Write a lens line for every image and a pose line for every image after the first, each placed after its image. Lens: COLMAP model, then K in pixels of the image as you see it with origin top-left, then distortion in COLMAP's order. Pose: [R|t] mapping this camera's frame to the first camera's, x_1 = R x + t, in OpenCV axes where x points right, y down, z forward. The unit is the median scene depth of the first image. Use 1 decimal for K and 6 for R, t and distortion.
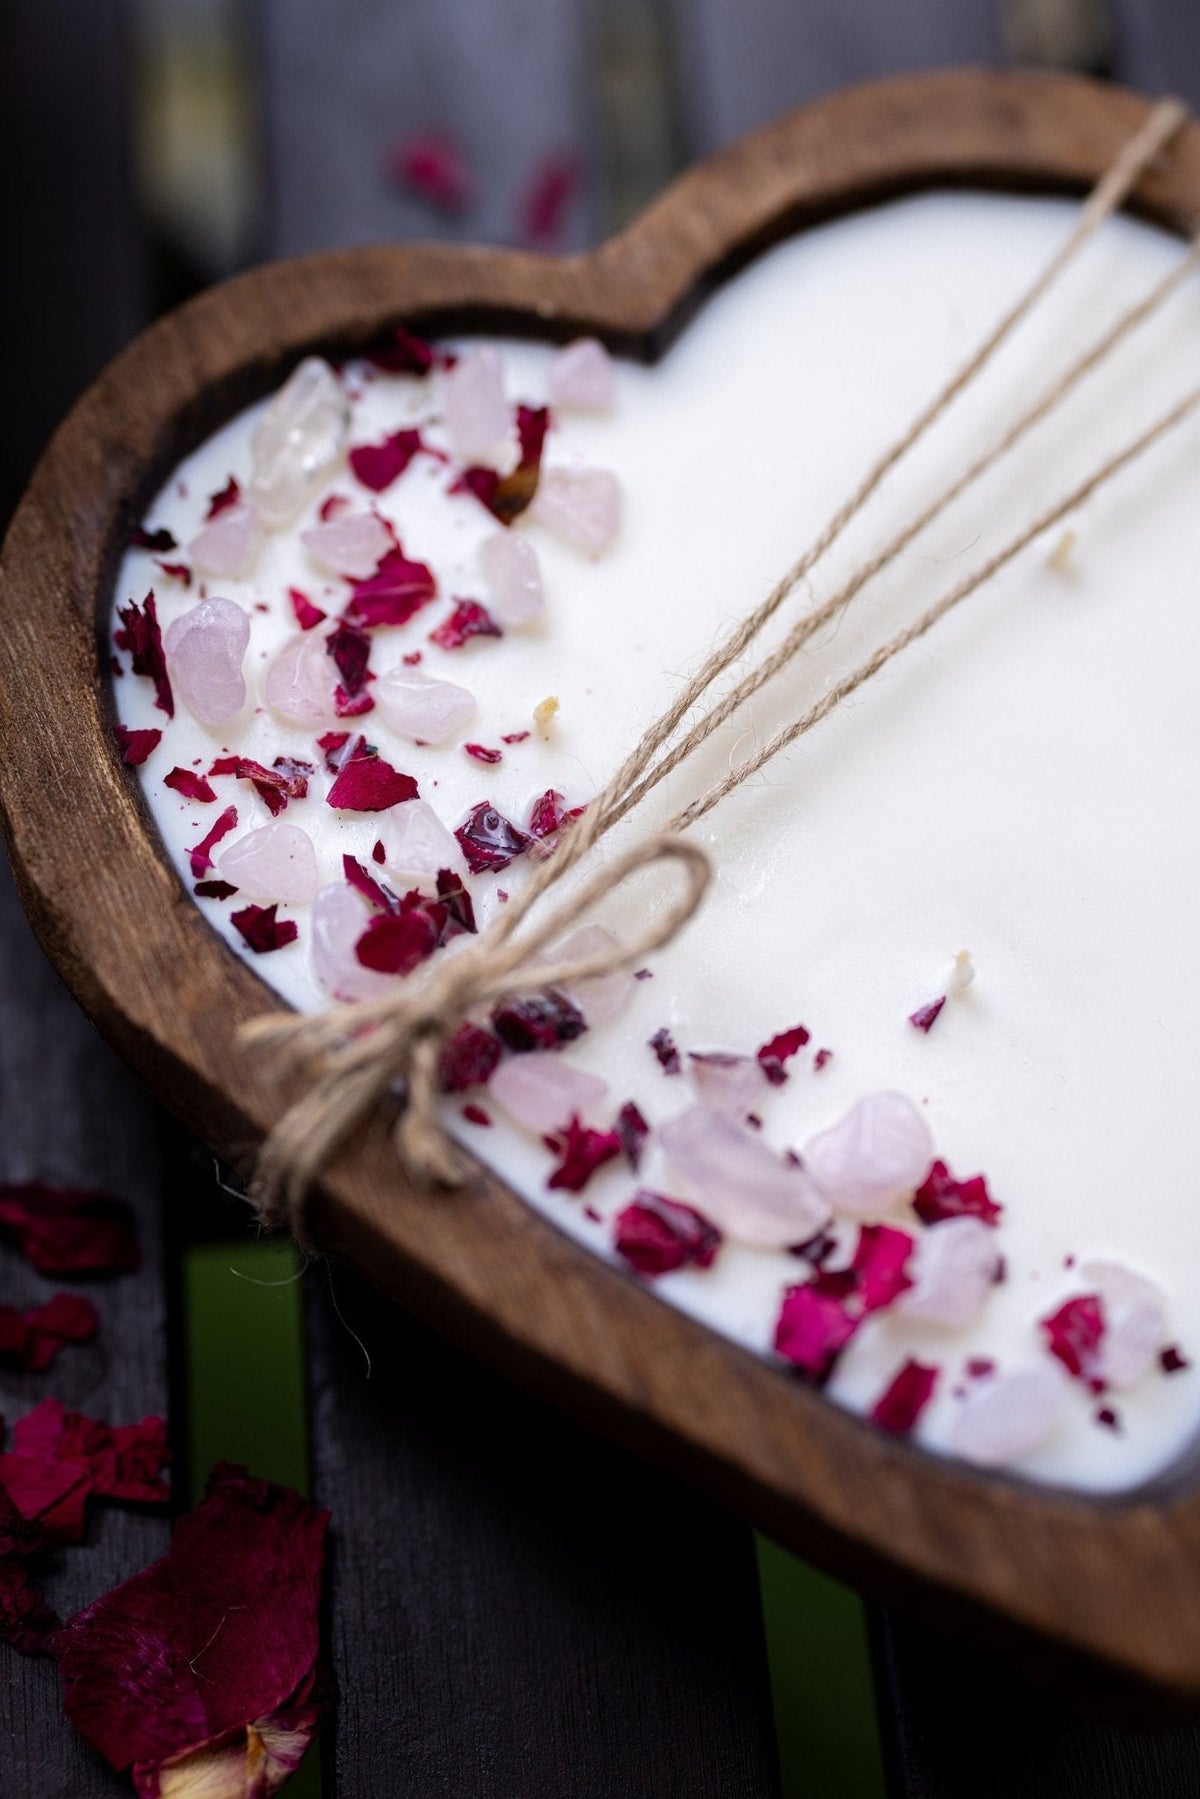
lens RADIAL K [[3007.1, 0, 600.0], [0, 3007.1, 899.5], [0, 0, 1]] dist [0.059790, 0.131050]
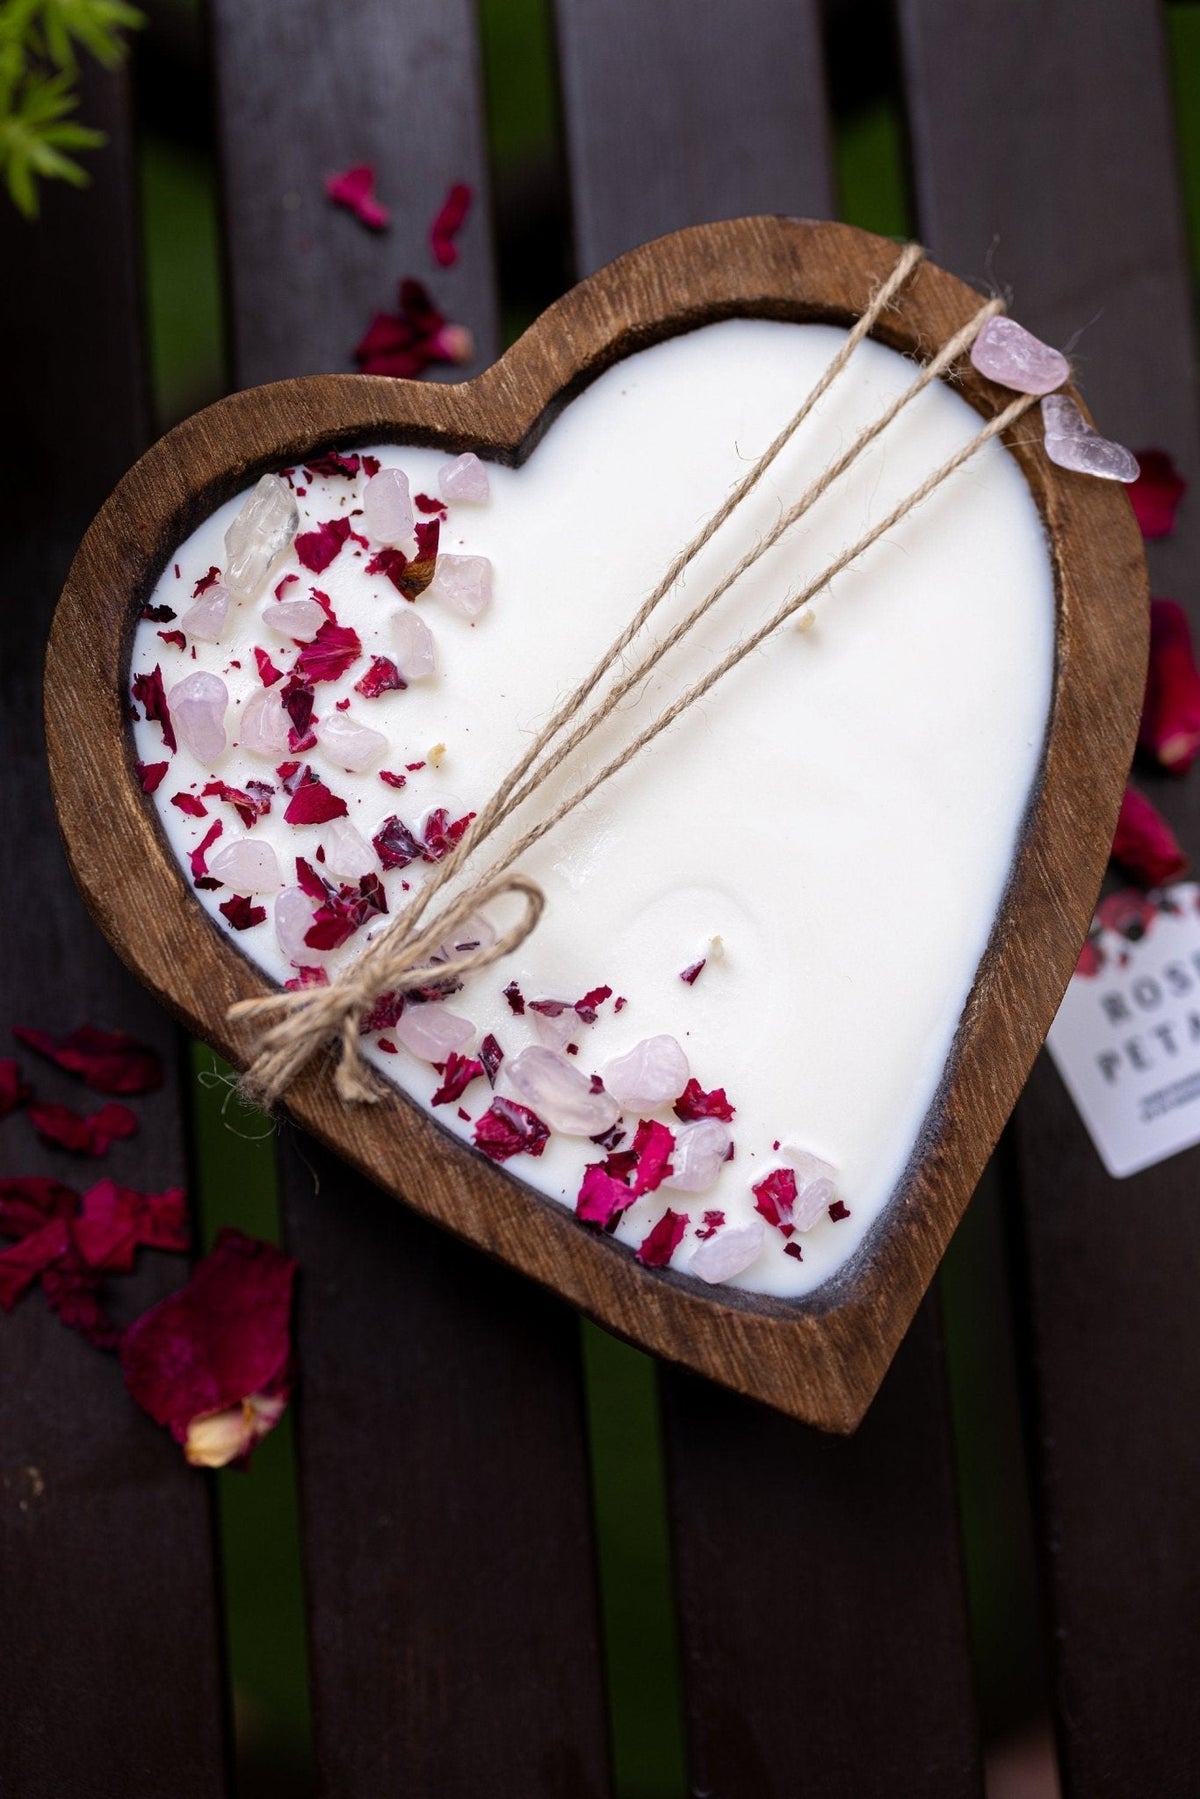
lens RADIAL K [[2953.1, 0, 600.0], [0, 2953.1, 899.5], [0, 0, 1]] dist [0.045528, 0.226411]
pose [[0.999812, 0.013665, 0.013774, 0.041791], [-0.017235, 0.951558, 0.306986, -0.431458], [-0.008912, -0.307166, 0.951614, -0.363100]]
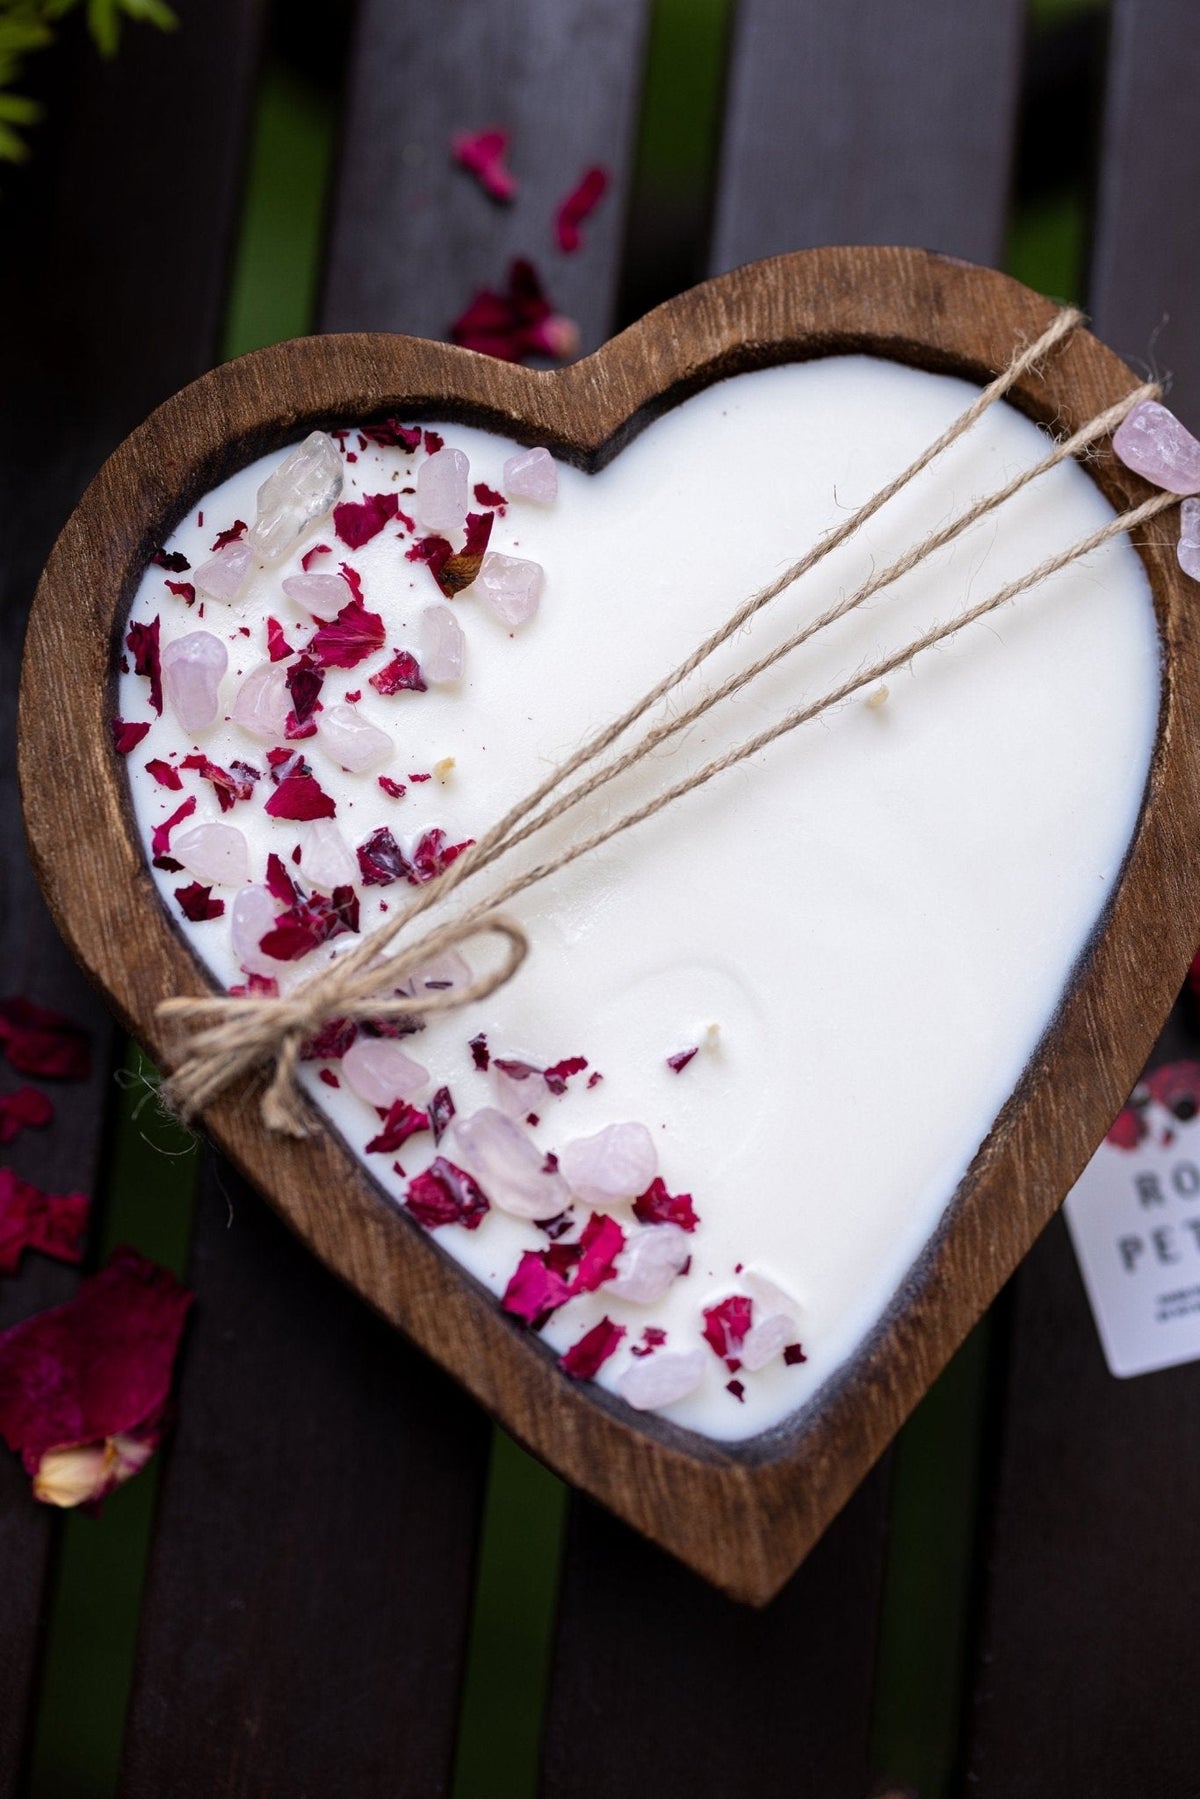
lens RADIAL K [[2953.1, 0, 600.0], [0, 2953.1, 899.5], [0, 0, 1]] dist [0.045528, 0.226411]
pose [[0.980631, 0.193640, -0.029440, 0.096081], [-0.177997, 0.943766, 0.278608, -0.374556], [0.081734, -0.267971, 0.959954, -0.223553]]
